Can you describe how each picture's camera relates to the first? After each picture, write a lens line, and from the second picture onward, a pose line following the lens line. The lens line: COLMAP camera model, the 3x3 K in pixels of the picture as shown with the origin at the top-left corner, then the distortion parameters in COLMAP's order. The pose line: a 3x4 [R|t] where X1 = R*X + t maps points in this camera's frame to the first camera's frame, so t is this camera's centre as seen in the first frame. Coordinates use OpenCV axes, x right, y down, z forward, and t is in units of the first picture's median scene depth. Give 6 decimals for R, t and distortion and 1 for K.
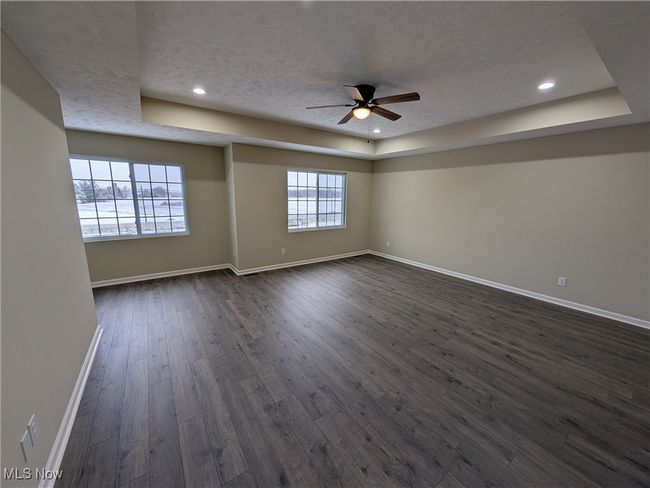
lens RADIAL K [[247.8, 0, 322.7], [0, 247.8, 243.2], [0, 0, 1]] dist [0.002488, 0.000149]
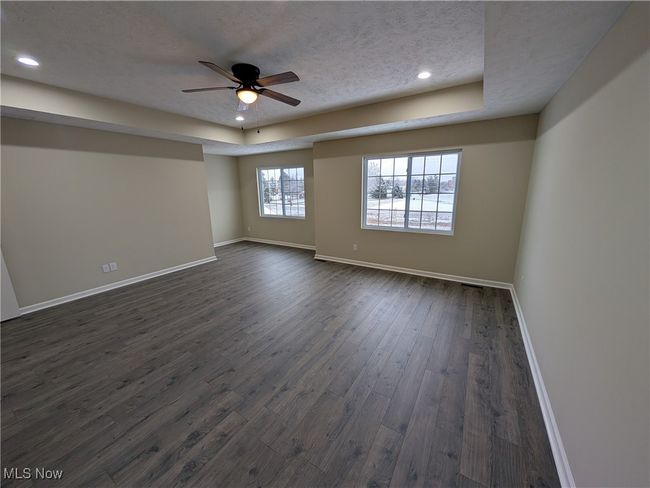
lens RADIAL K [[247.8, 0, 322.7], [0, 247.8, 243.2], [0, 0, 1]] dist [0.002488, 0.000149]
pose [[0.388861, 0.185353, -0.902458, 0.791026], [-0.155236, 0.978729, 0.134128, -0.111708], [0.908124, 0.087937, 0.409364, 0.623082]]
